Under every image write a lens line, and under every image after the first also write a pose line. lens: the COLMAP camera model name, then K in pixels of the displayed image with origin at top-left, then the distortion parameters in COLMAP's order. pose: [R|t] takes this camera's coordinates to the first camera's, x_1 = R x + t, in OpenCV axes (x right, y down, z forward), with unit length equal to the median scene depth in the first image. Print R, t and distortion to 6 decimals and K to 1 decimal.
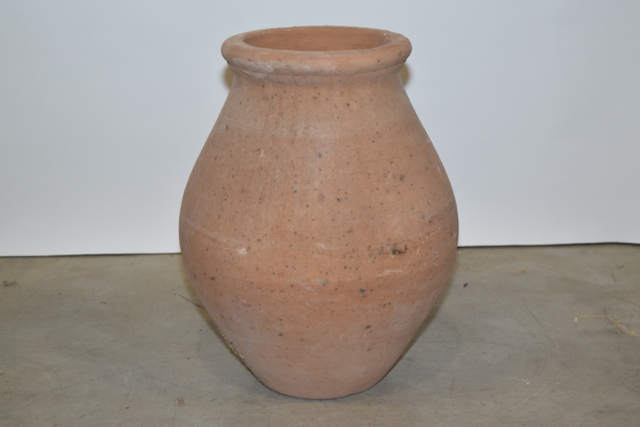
lens RADIAL K [[1269.0, 0, 325.3], [0, 1269.0, 209.9], [0, 0, 1]] dist [0.046618, 0.000000]
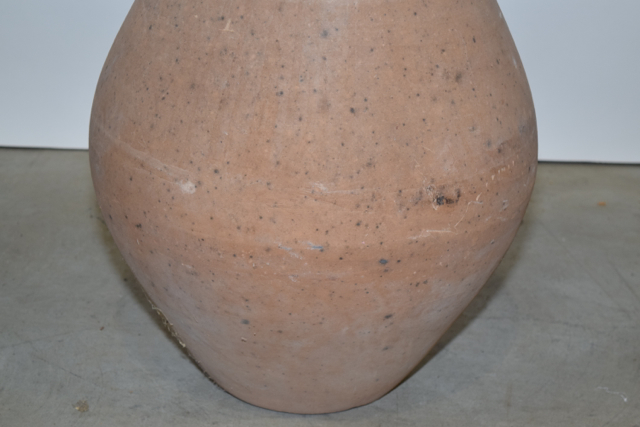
lens RADIAL K [[1428.4, 0, 328.4], [0, 1428.4, 211.8], [0, 0, 1]] dist [0.074207, 0.000000]
pose [[0.998576, 0.047664, 0.023974, -0.014275], [-0.049935, 0.993185, 0.105306, -0.029827], [-0.018791, -0.106353, 0.994151, 0.317124]]
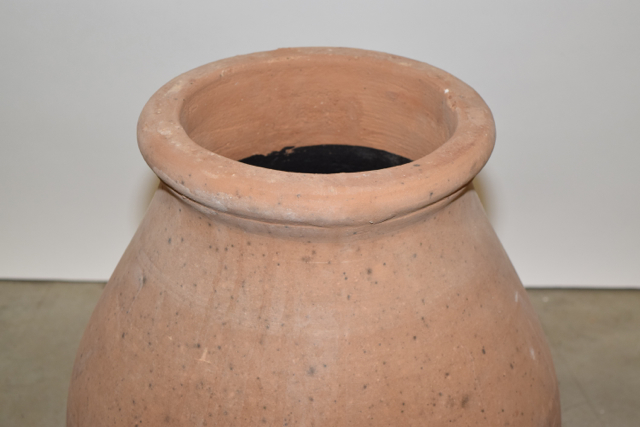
lens RADIAL K [[1428.4, 0, 325.5], [0, 1428.4, 216.5], [0, 0, 1]] dist [0.074207, 0.000000]
pose [[0.999029, 0.037265, -0.023518, 0.012748], [-0.031628, 0.978011, 0.206142, -0.221858], [0.030683, -0.205198, 0.978239, 0.418962]]
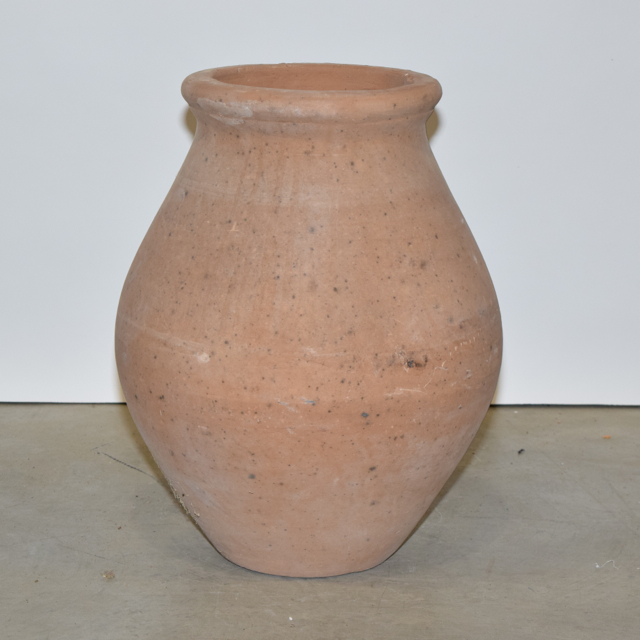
lens RADIAL K [[2253.3, 0, 297.9], [0, 2253.3, 330.6], [0, 0, 1]] dist [0.076570, 0.000000]
pose [[0.999573, 0.025424, -0.014384, 0.007625], [-0.026193, 0.998086, -0.056015, 0.086711], [0.012933, 0.056368, 0.998326, -0.297827]]
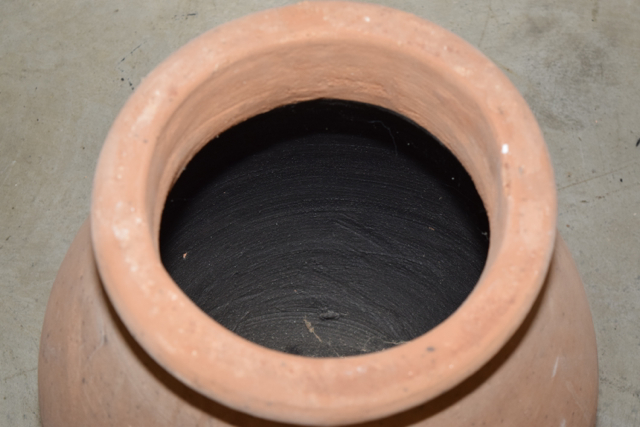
lens RADIAL K [[1428.4, 0, 322.9], [0, 1428.4, 215.3], [0, 0, 1]] dist [0.074207, 0.000000]
pose [[0.984826, 0.164253, -0.056029, 0.020093], [-0.073585, 0.687600, 0.722352, -0.474695], [0.157174, -0.707268, 0.689252, 0.702073]]
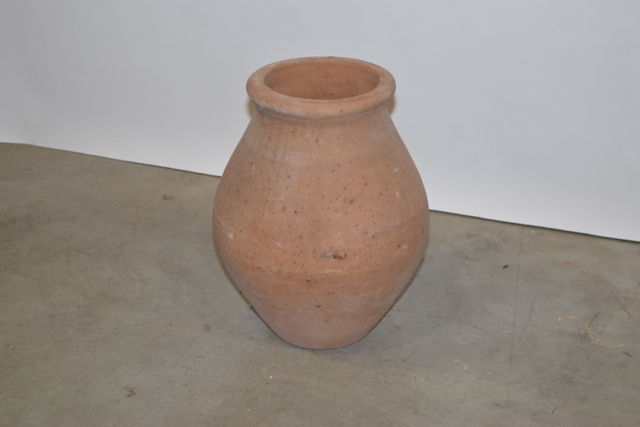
lens RADIAL K [[1428.4, 0, 321.3], [0, 1428.4, 210.3], [0, 0, 1]] dist [0.074207, 0.000000]
pose [[0.920692, 0.171621, -0.350530, 0.540232], [-0.118459, 0.978642, 0.168007, -0.255712], [0.371877, -0.113159, 0.921359, -0.356732]]
